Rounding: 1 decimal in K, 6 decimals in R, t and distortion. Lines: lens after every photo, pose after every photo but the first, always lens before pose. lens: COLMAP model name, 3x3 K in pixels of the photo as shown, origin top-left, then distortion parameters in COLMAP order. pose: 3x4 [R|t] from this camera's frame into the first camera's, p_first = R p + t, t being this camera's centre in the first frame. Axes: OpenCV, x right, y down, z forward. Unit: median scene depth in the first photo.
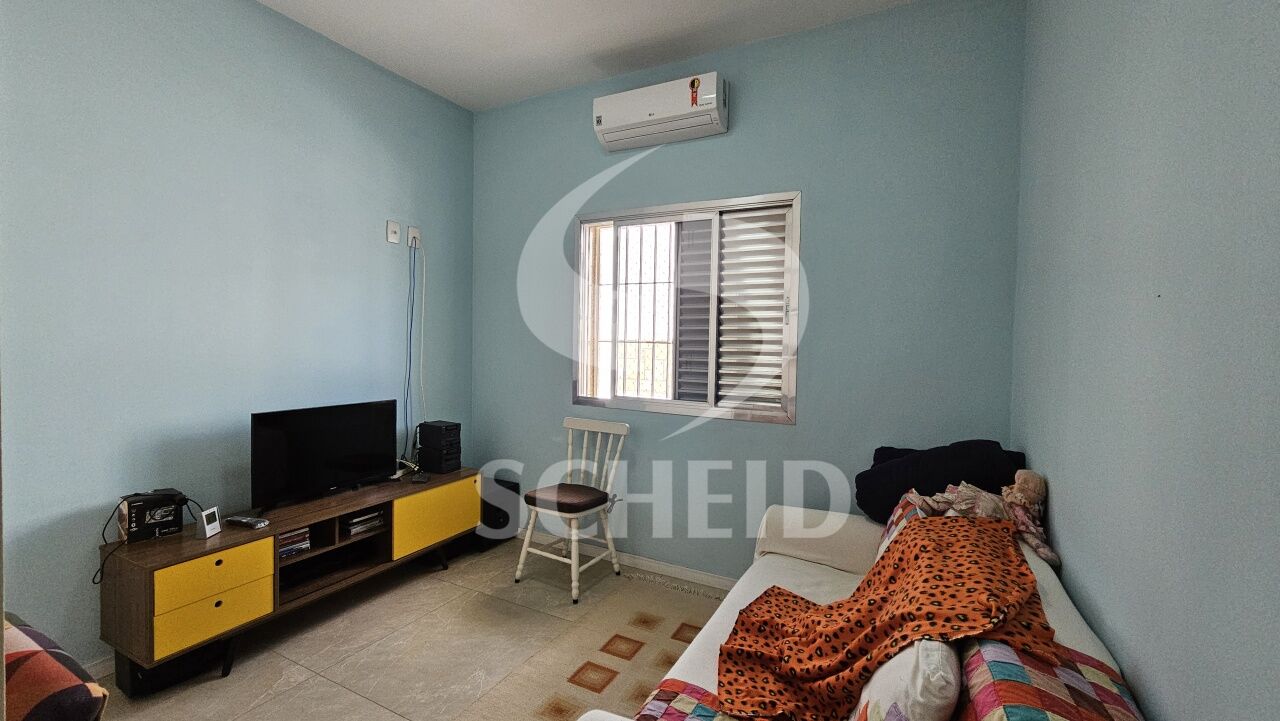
lens RADIAL K [[527.0, 0, 644.7], [0, 527.0, 360.9], [0, 0, 1]] dist [0.000793, -0.000090]
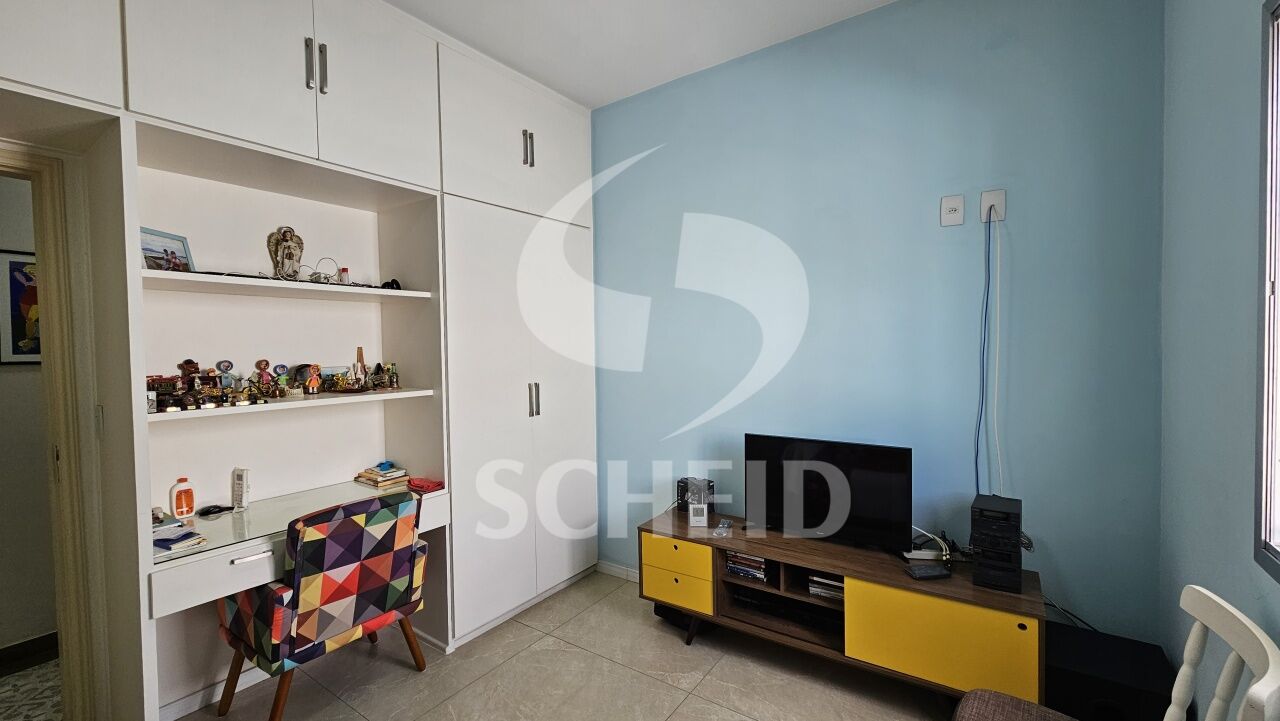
lens RADIAL K [[527.0, 0, 644.7], [0, 527.0, 360.9], [0, 0, 1]] dist [0.000793, -0.000090]
pose [[-0.128570, 0.012075, -0.991627, 0.319443], [-0.022895, 0.999623, 0.015141, -0.054095], [0.991436, 0.024650, -0.128245, 0.812485]]
